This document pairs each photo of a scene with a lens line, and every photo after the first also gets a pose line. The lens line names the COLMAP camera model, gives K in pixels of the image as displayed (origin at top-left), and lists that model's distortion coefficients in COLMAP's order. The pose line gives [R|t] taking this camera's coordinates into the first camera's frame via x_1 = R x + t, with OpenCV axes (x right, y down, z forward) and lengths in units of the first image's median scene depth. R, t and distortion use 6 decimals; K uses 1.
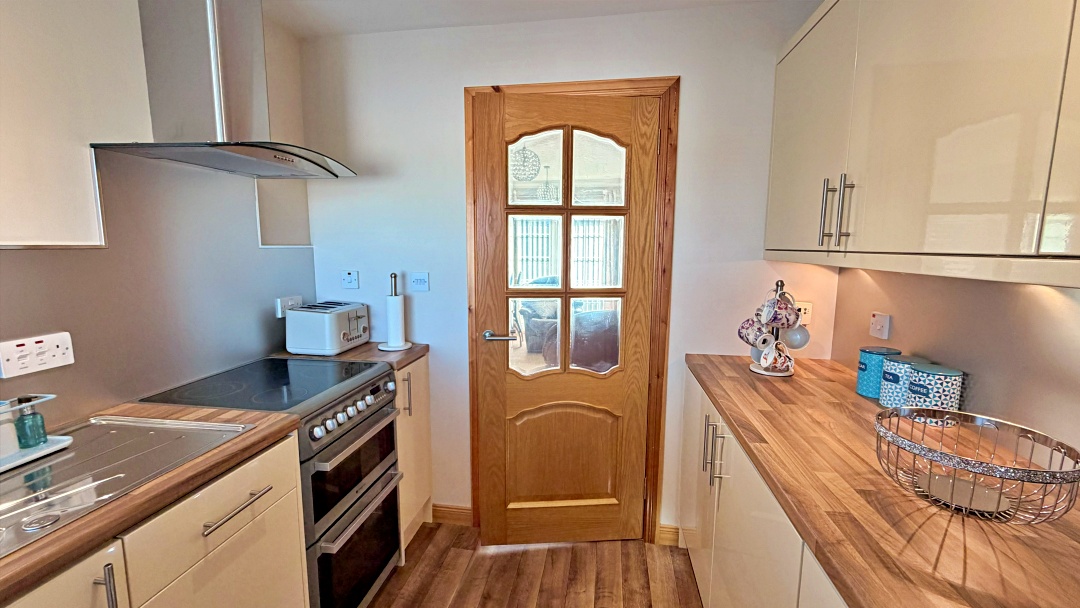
lens RADIAL K [[462.5, 0, 539.8], [0, 462.5, 303.3], [0, 0, 1]] dist [-0.003617, -0.000854]
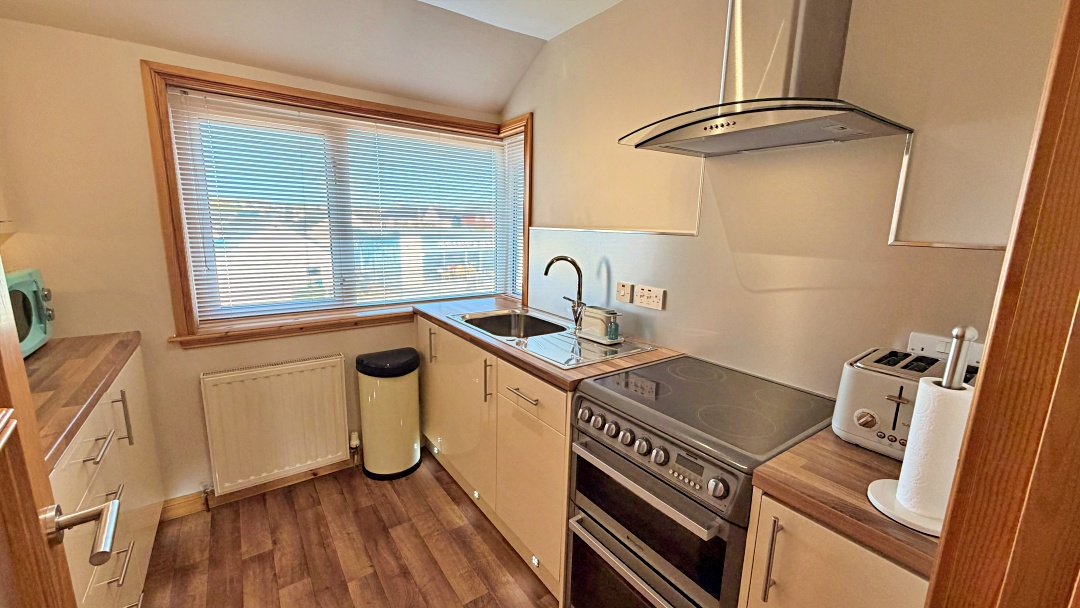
lens RADIAL K [[427.0, 0, 521.2], [0, 427.0, 308.2], [0, 0, 1]] dist [0.000947, -0.000114]
pose [[-0.738525, 0.113625, -0.664583, 0.249578], [-0.109652, 0.952333, 0.284673, -0.217684], [0.665250, 0.283111, -0.690862, 1.598649]]
